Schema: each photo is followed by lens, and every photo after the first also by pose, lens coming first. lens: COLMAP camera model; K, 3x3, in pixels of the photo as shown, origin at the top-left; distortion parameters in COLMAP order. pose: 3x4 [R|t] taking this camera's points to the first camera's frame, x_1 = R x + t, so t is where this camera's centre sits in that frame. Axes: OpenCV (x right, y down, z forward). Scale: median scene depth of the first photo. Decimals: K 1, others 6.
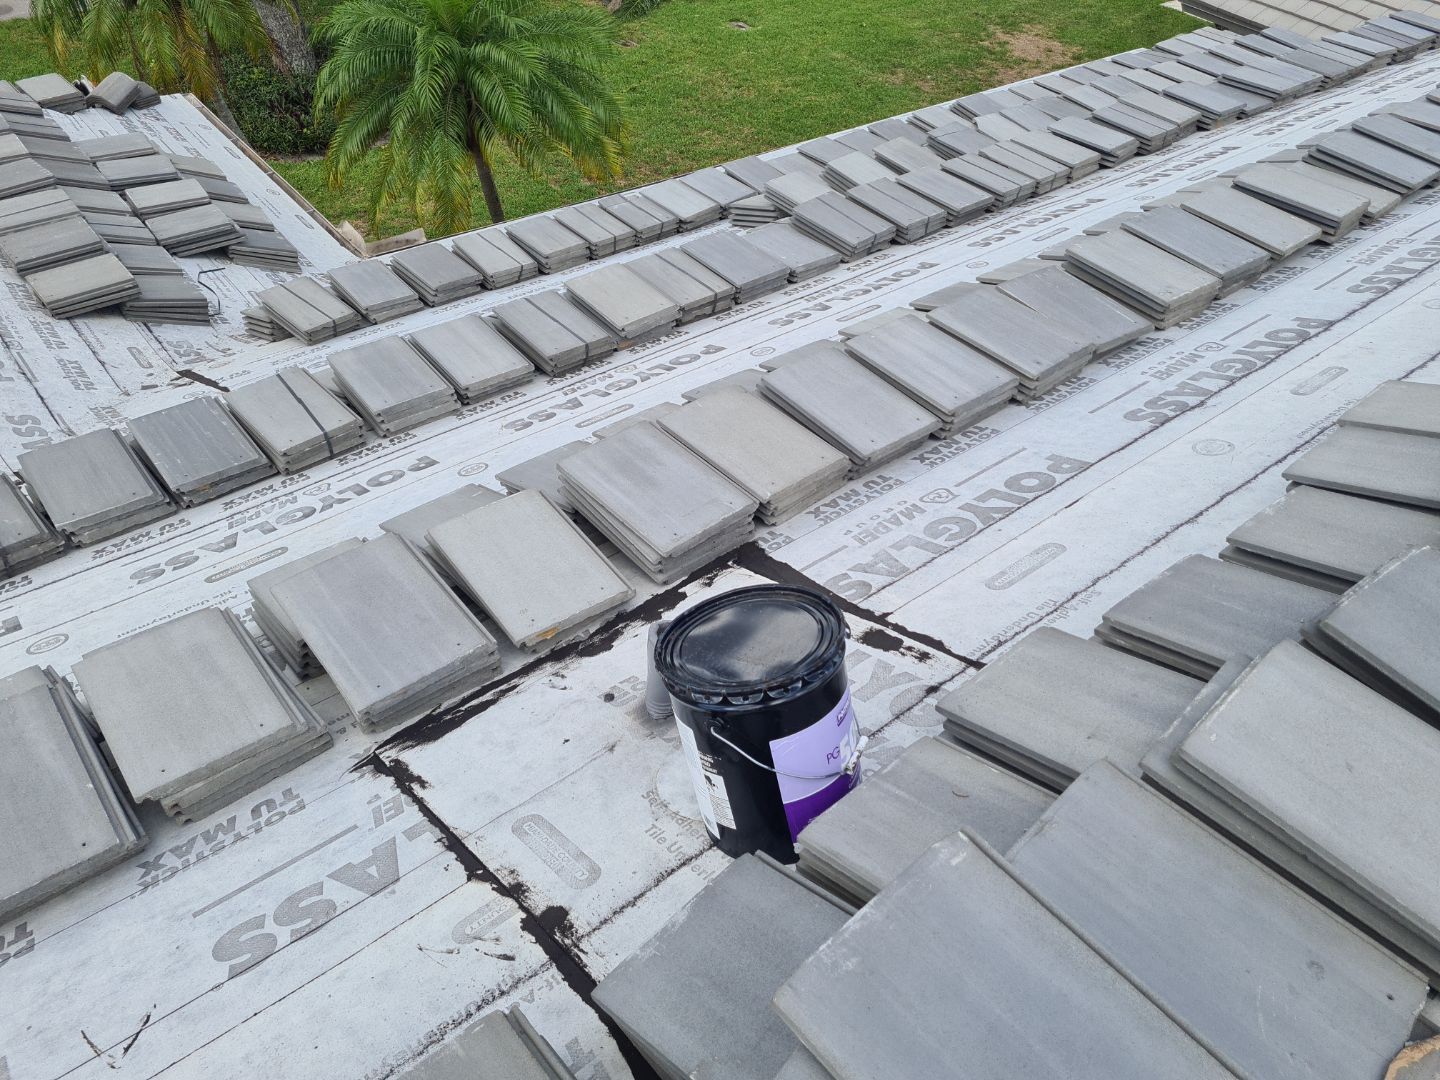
lens RADIAL K [[1074.5, 0, 741.0], [0, 1074.5, 535.9], [0, 0, 1]] dist [0.071798, -0.037830]
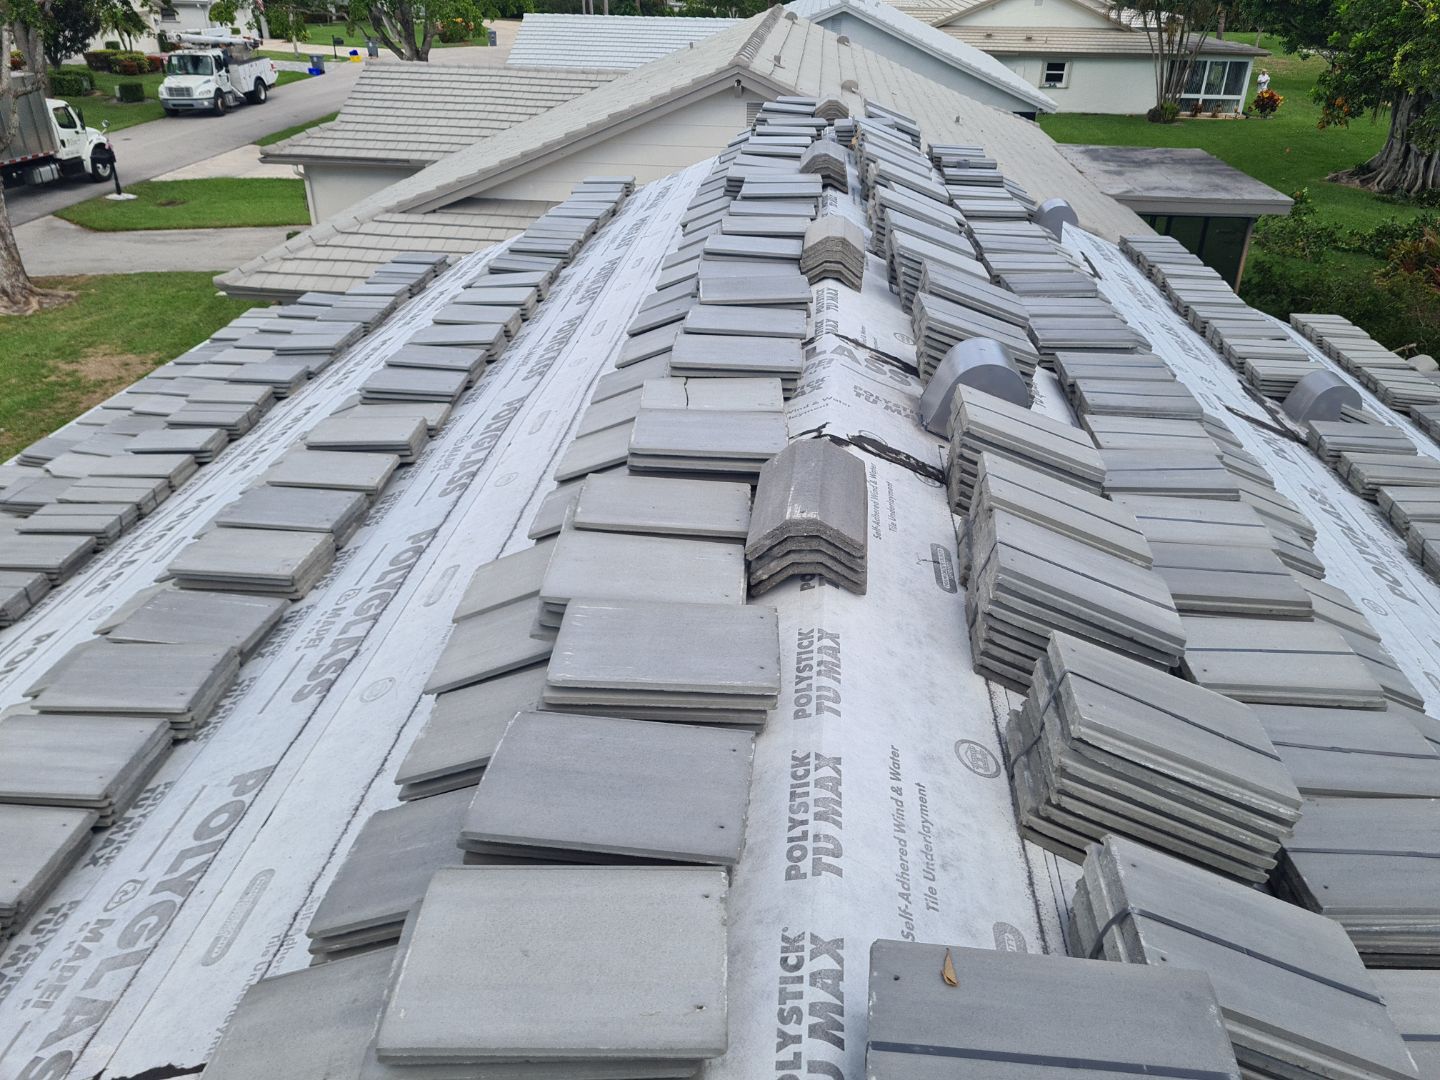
lens RADIAL K [[1074.5, 0, 741.0], [0, 1074.5, 535.9], [0, 0, 1]] dist [0.071798, -0.037830]
pose [[0.698169, -0.415778, 0.582828, 0.104669], [0.527481, 0.849166, -0.026091, 0.002453], [-0.484070, 0.325646, 0.812176, -0.035092]]
